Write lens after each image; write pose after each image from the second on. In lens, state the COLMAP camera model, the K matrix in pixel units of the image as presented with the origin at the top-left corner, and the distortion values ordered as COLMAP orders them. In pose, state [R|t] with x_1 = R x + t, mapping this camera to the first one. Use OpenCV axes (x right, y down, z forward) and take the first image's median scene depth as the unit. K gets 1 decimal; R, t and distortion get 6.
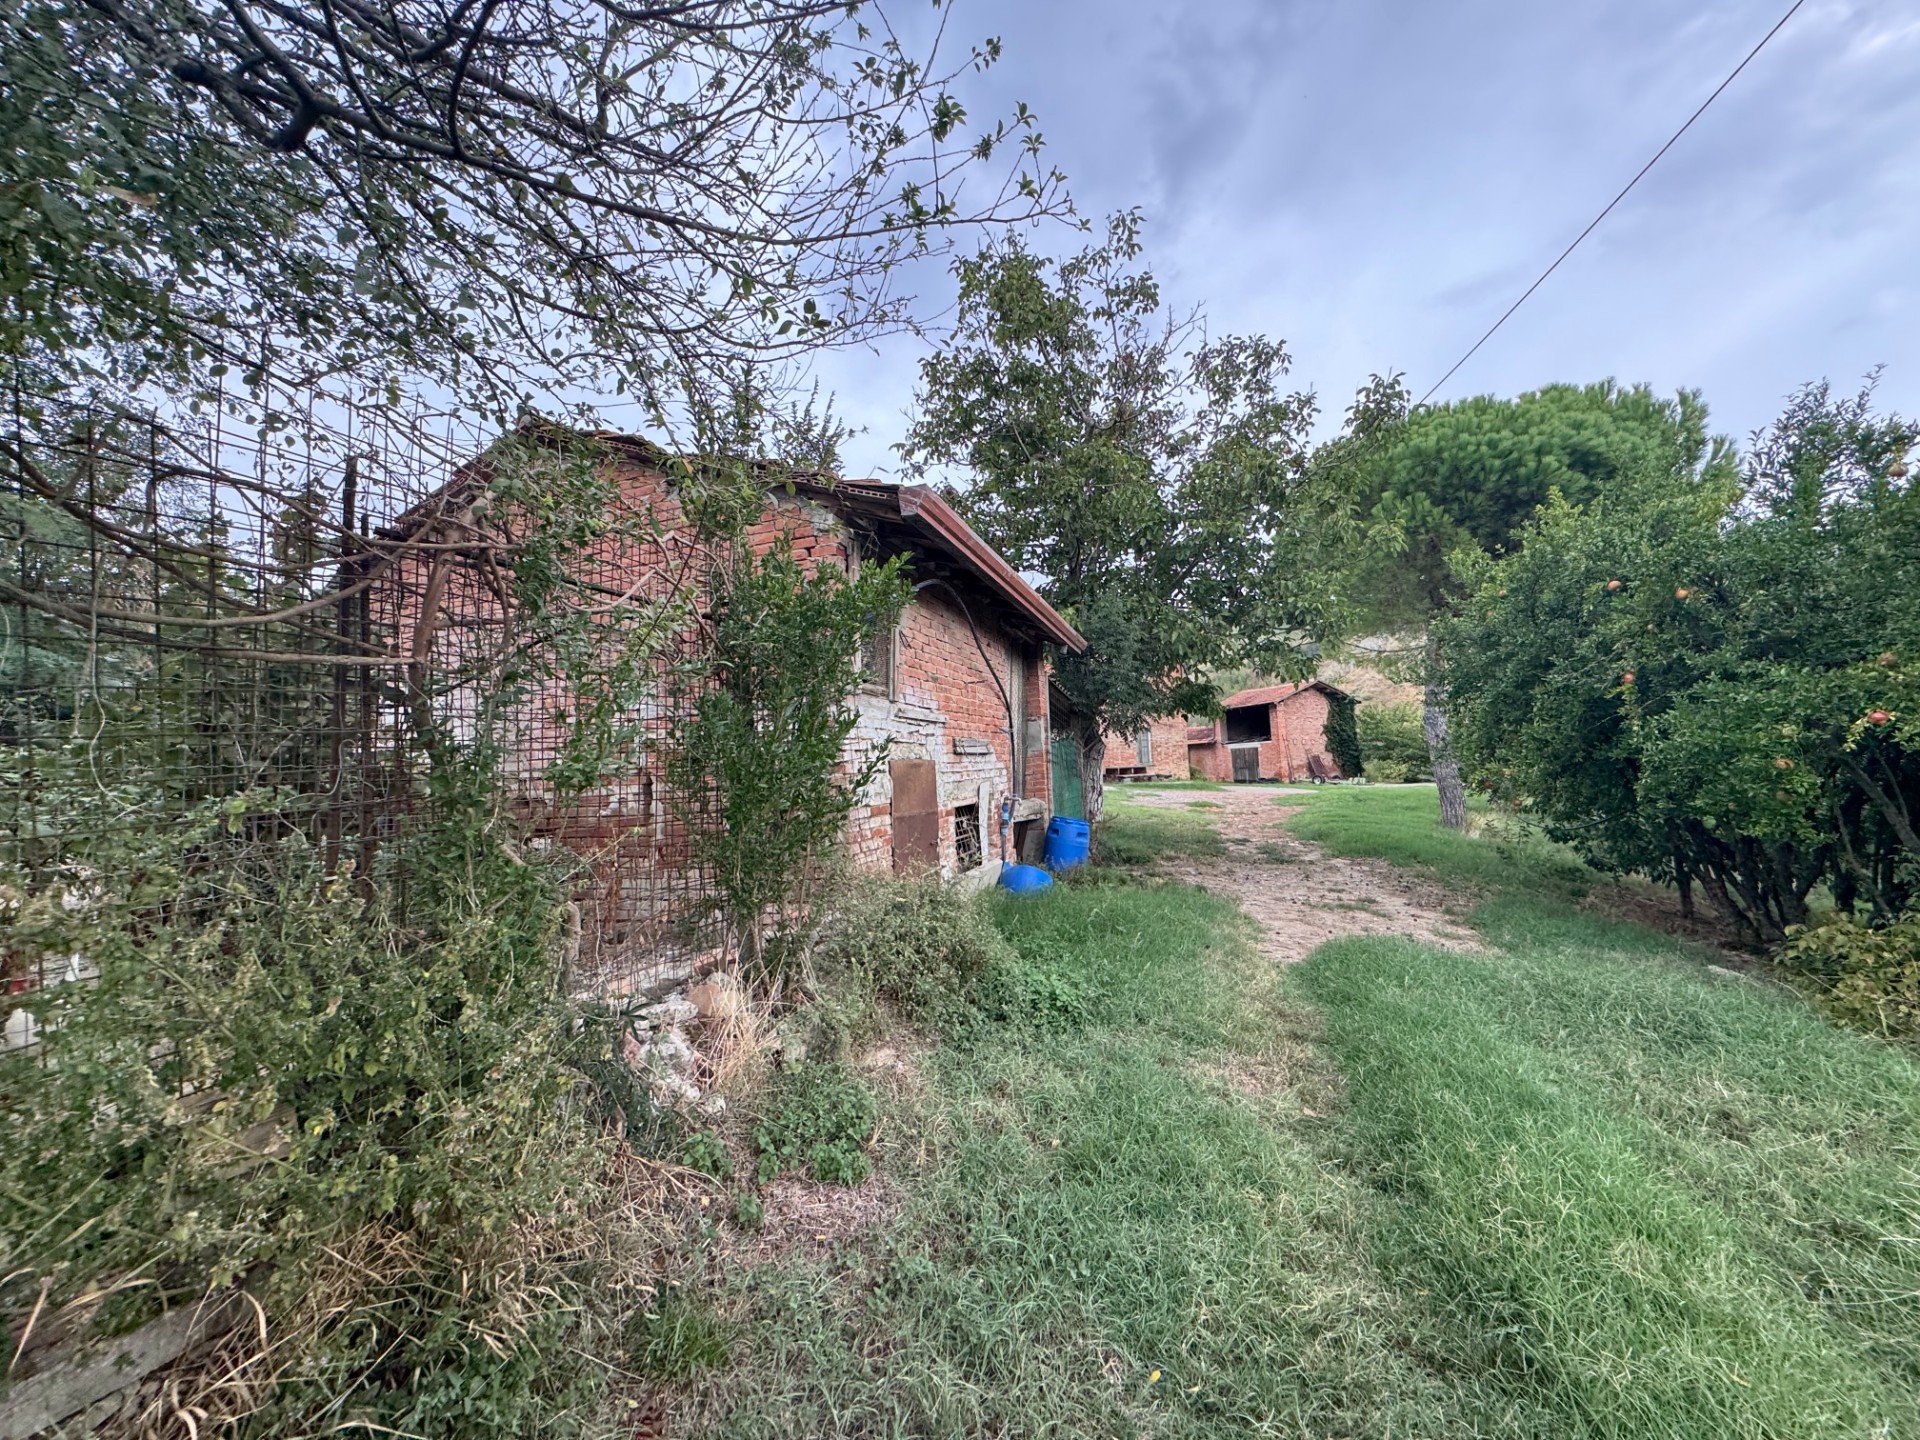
lens RADIAL K [[767.3, 0, 980.8], [0, 767.3, 754.4], [0, 0, 1]] dist [-0.002533, 0.000422]
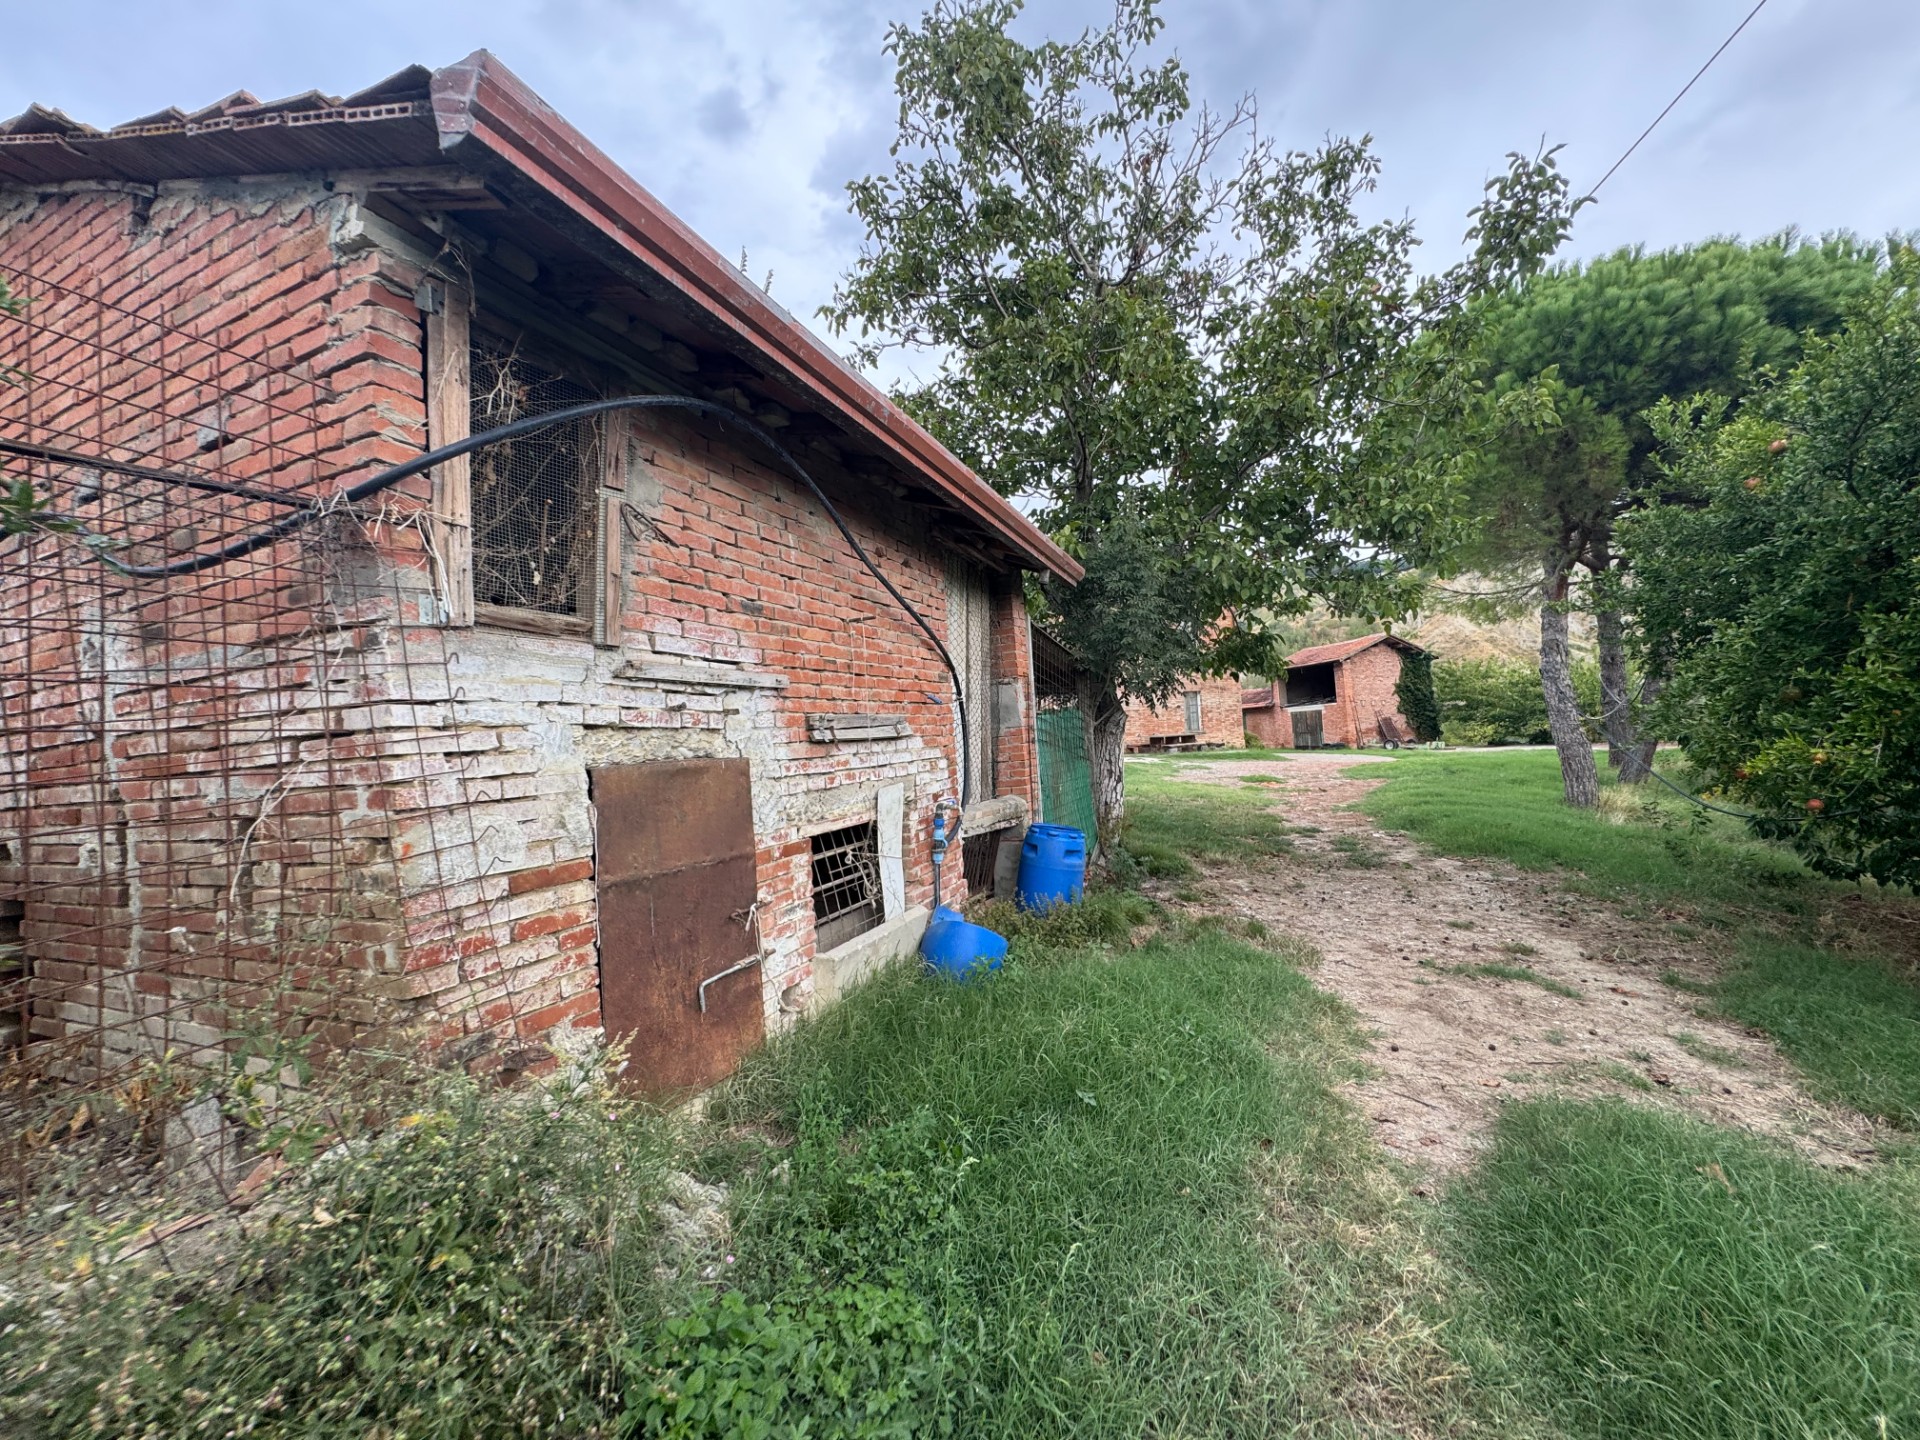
lens RADIAL K [[767.3, 0, 972.7], [0, 767.3, 746.8], [0, 0, 1]] dist [-0.002533, 0.000422]
pose [[0.996873, -0.018367, -0.076858, 0.070241], [0.020723, 0.999336, 0.029970, -0.006712], [0.076256, -0.031469, 0.996592, 0.235899]]
